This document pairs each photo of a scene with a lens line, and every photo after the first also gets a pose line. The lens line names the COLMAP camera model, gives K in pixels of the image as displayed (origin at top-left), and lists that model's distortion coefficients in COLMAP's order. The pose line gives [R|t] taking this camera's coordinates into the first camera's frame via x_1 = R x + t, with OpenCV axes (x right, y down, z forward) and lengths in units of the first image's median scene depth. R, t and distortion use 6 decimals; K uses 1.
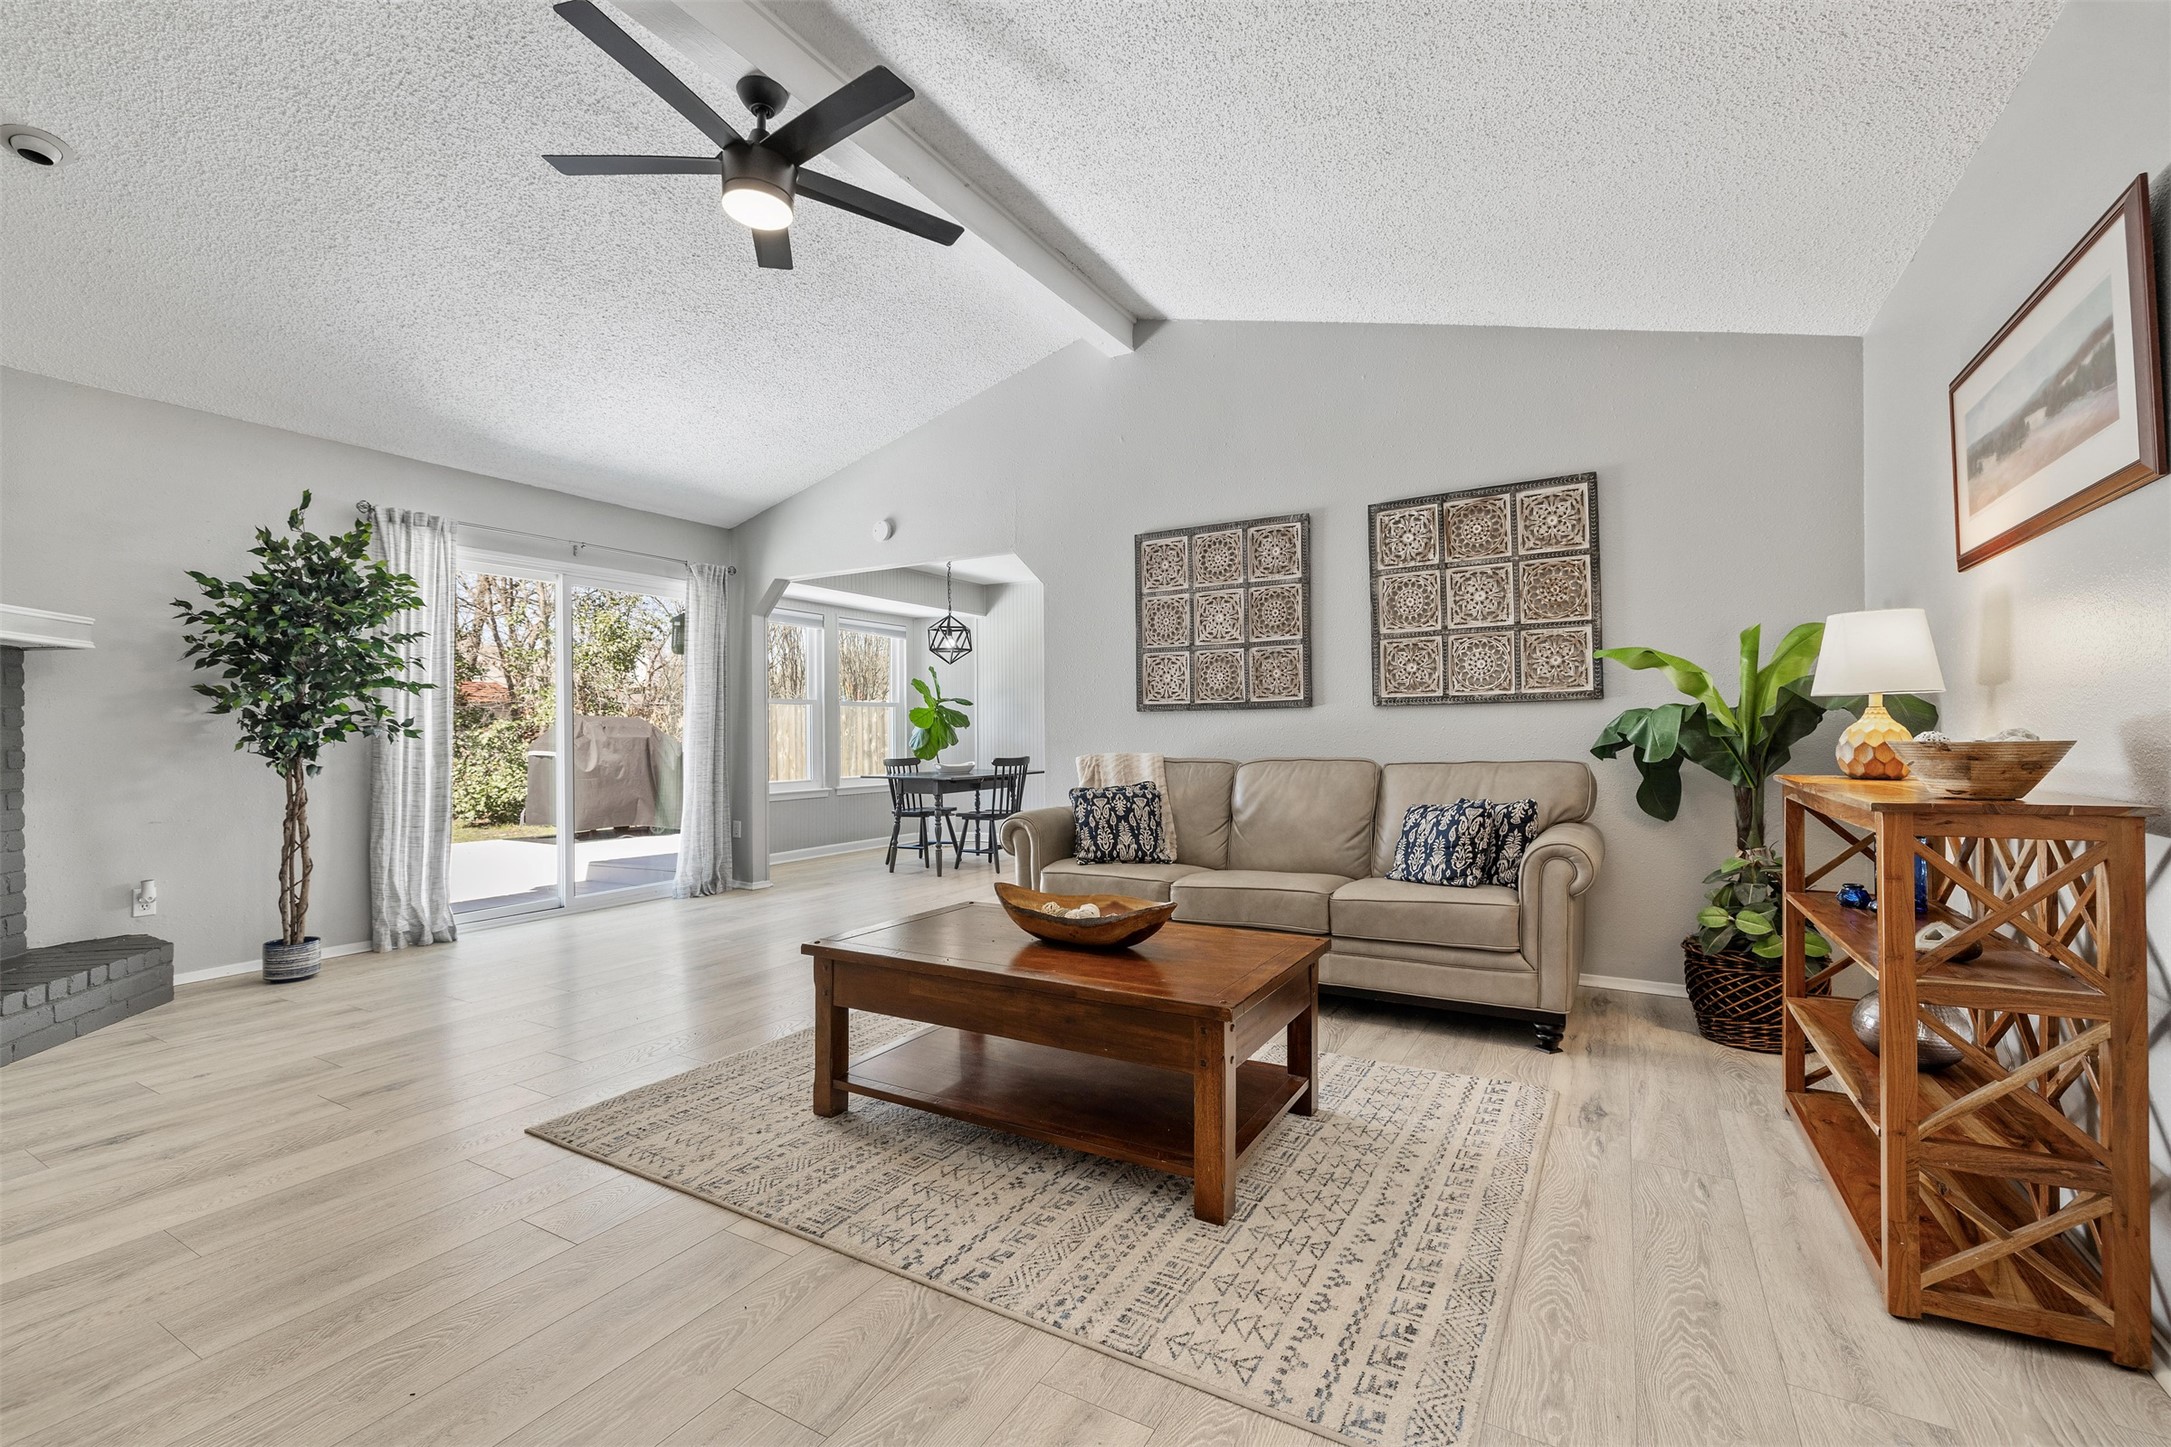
lens RADIAL K [[948.4, 0, 1100.4], [0, 948.4, 735.9], [0, 0, 1]] dist [0.000614, -0.000043]
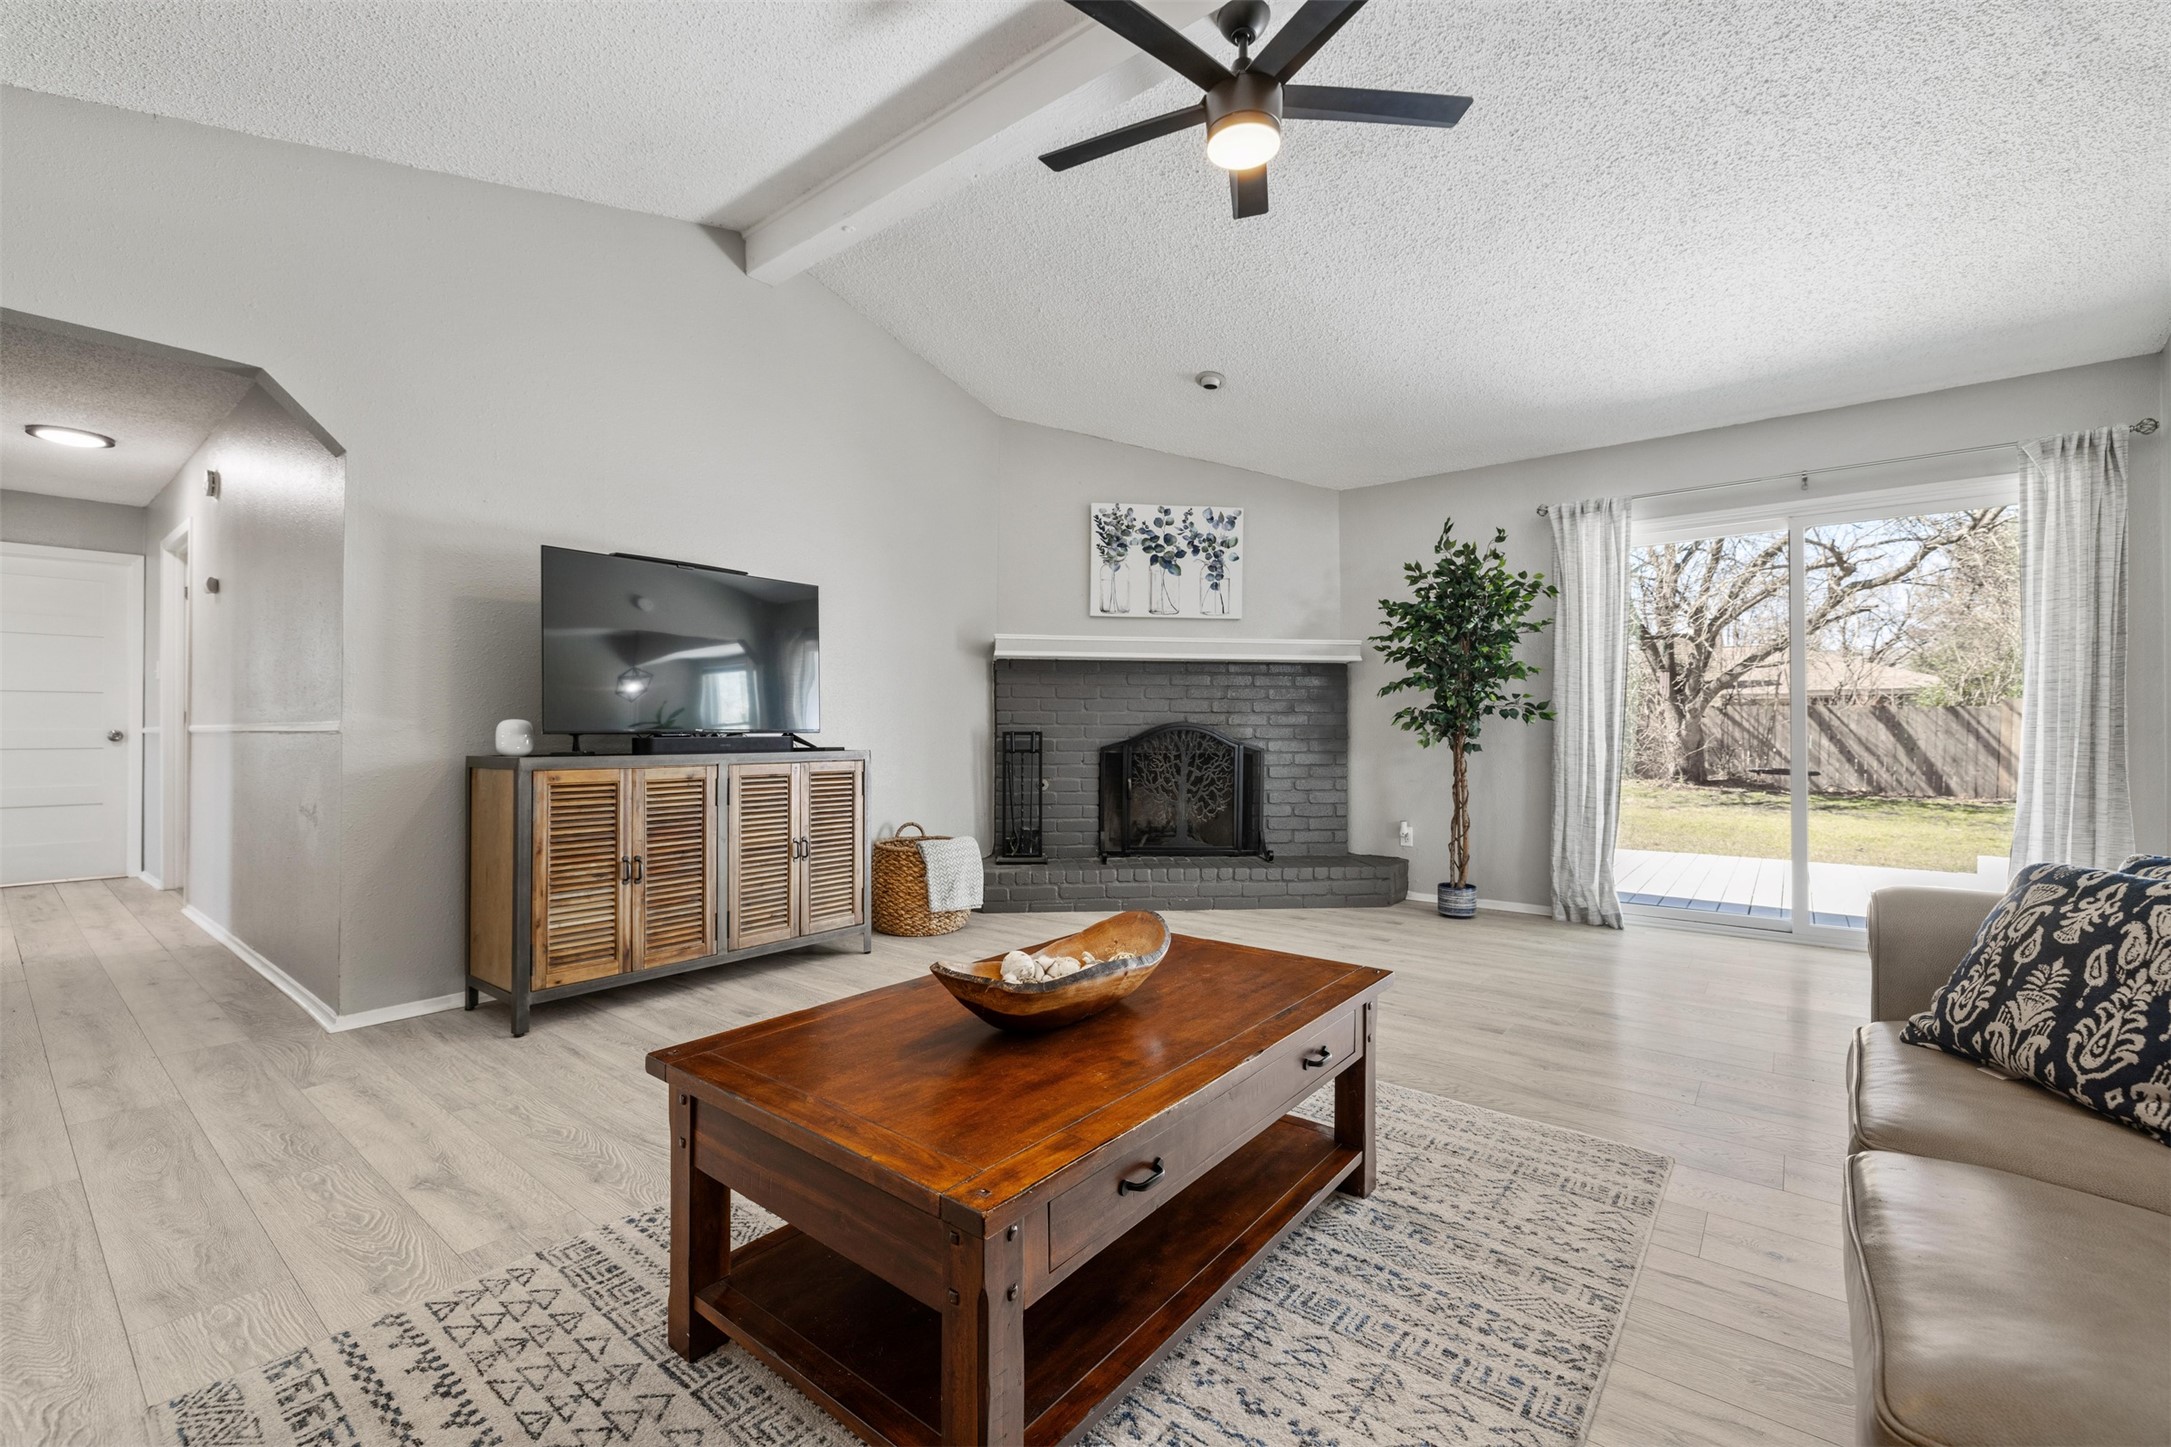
lens RADIAL K [[908.5, 0, 1074.4], [0, 908.5, 721.3], [0, 0, 1]] dist [0.000219, -0.000468]
pose [[-0.172446, -0.003623, -0.985012, 0.392853], [-0.003458, 0.999989, -0.003073, 0.008796], [0.985013, 0.002876, -0.172457, 0.714962]]
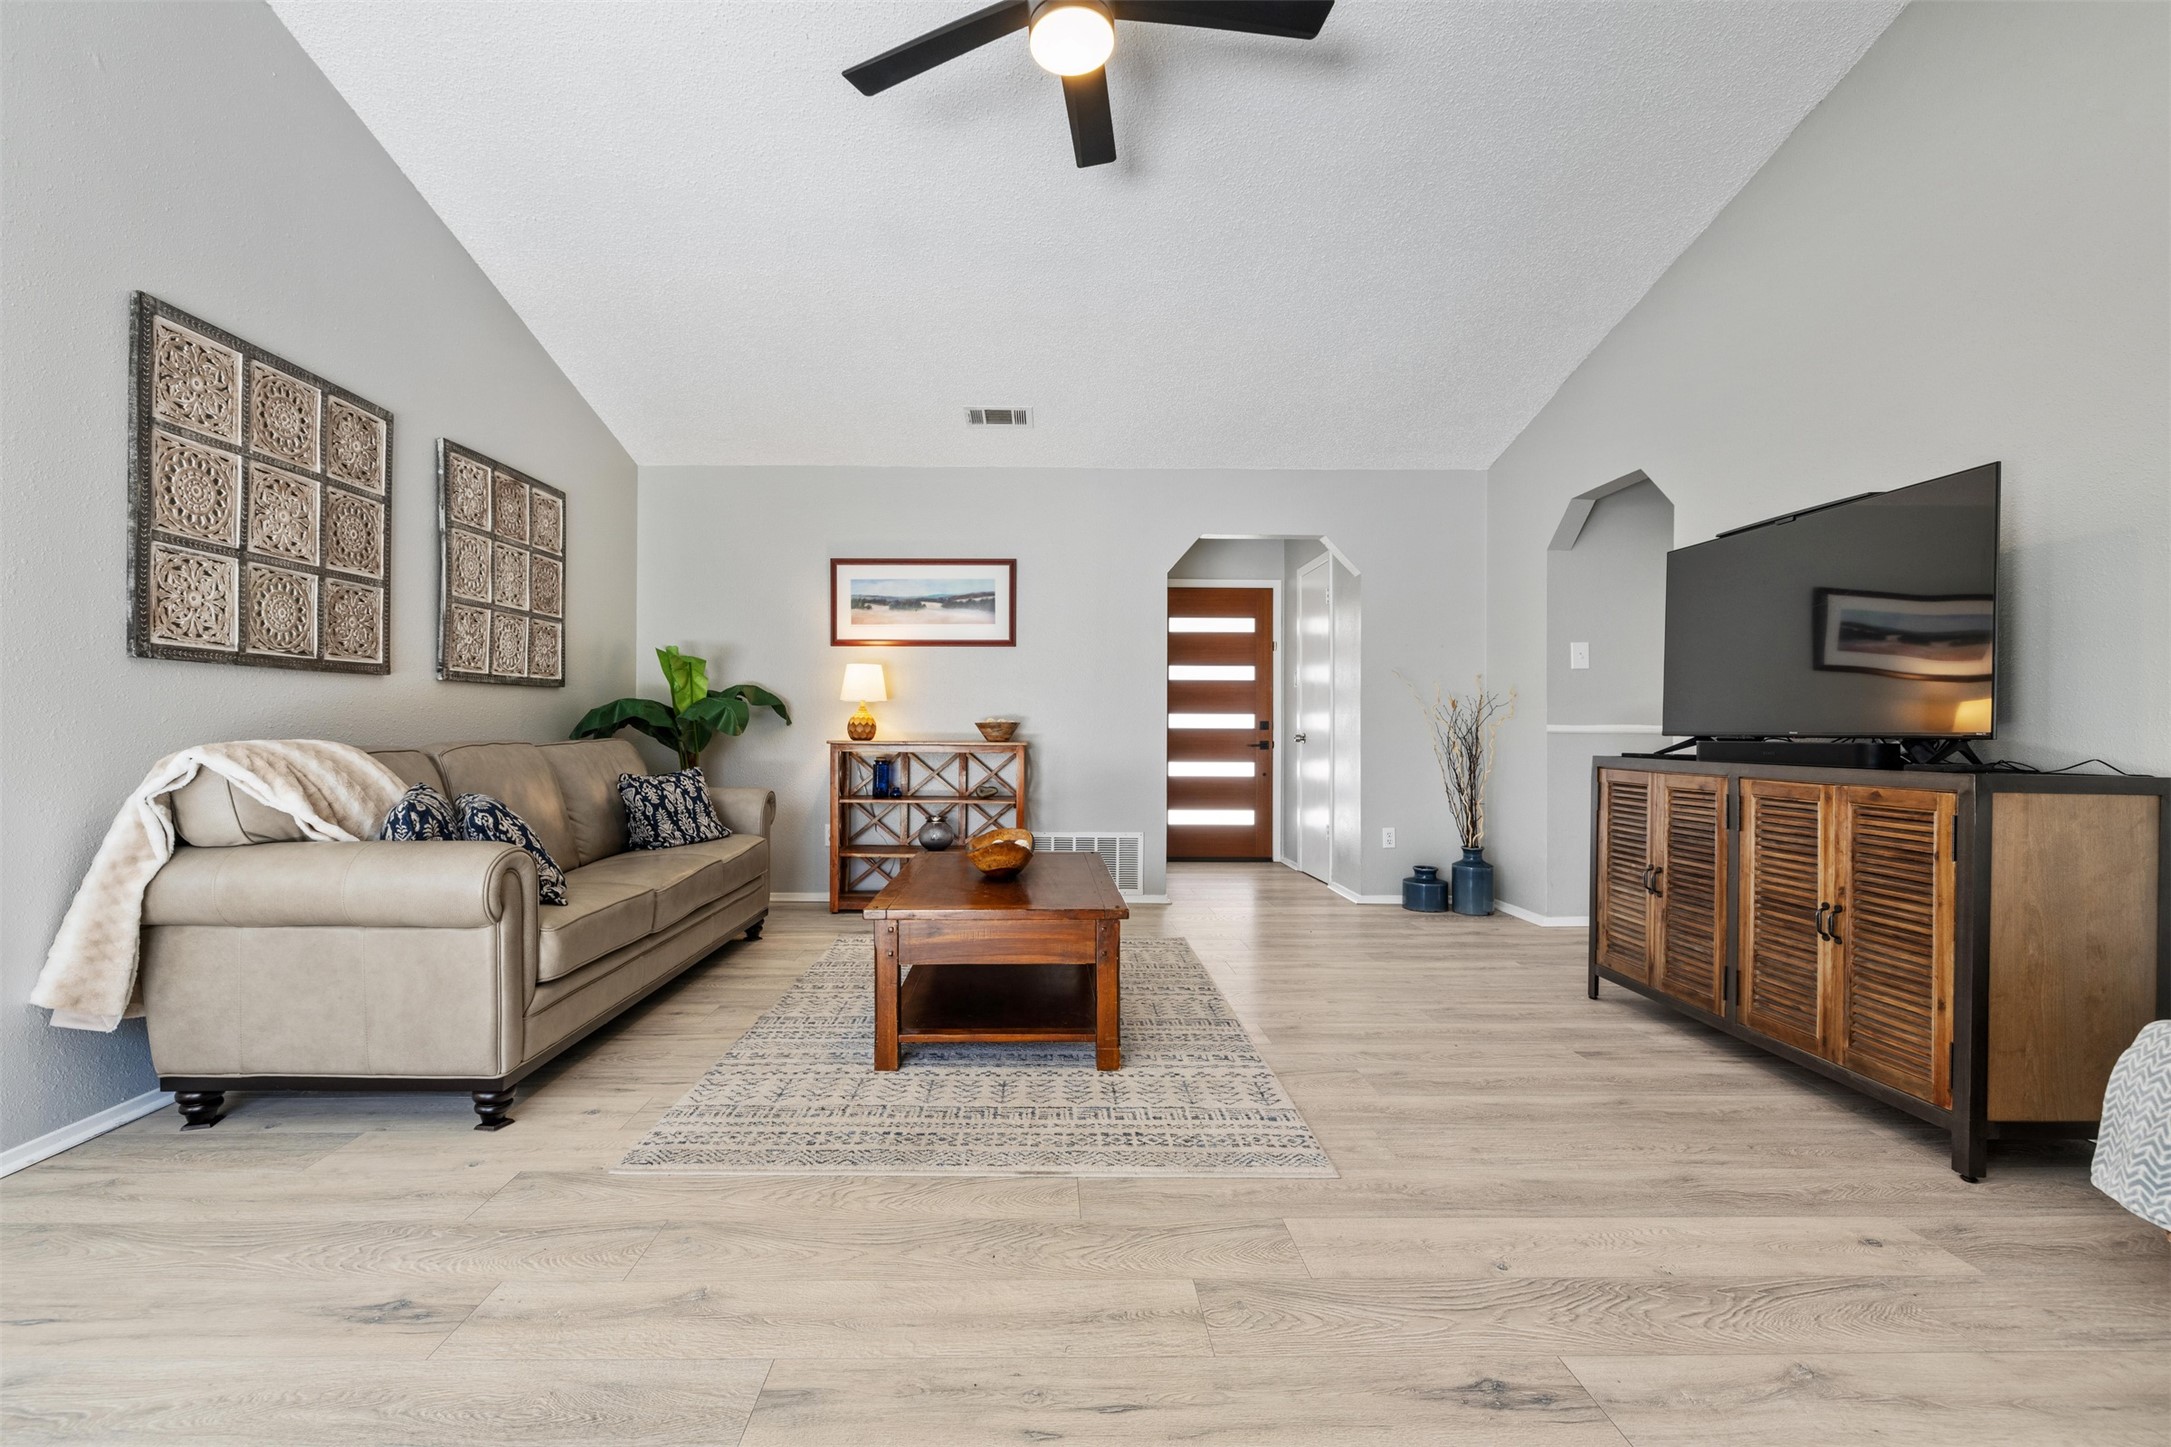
lens RADIAL K [[908.5, 0, 1061.9], [0, 908.5, 729.2], [0, 0, 1]] dist [0.000219, -0.000468]
pose [[-0.513665, 0.001402, 0.857990, -0.723453], [-0.000391, 0.999998, -0.001868, 0.014409], [-0.857991, -0.001295, -0.513663, 1.004877]]
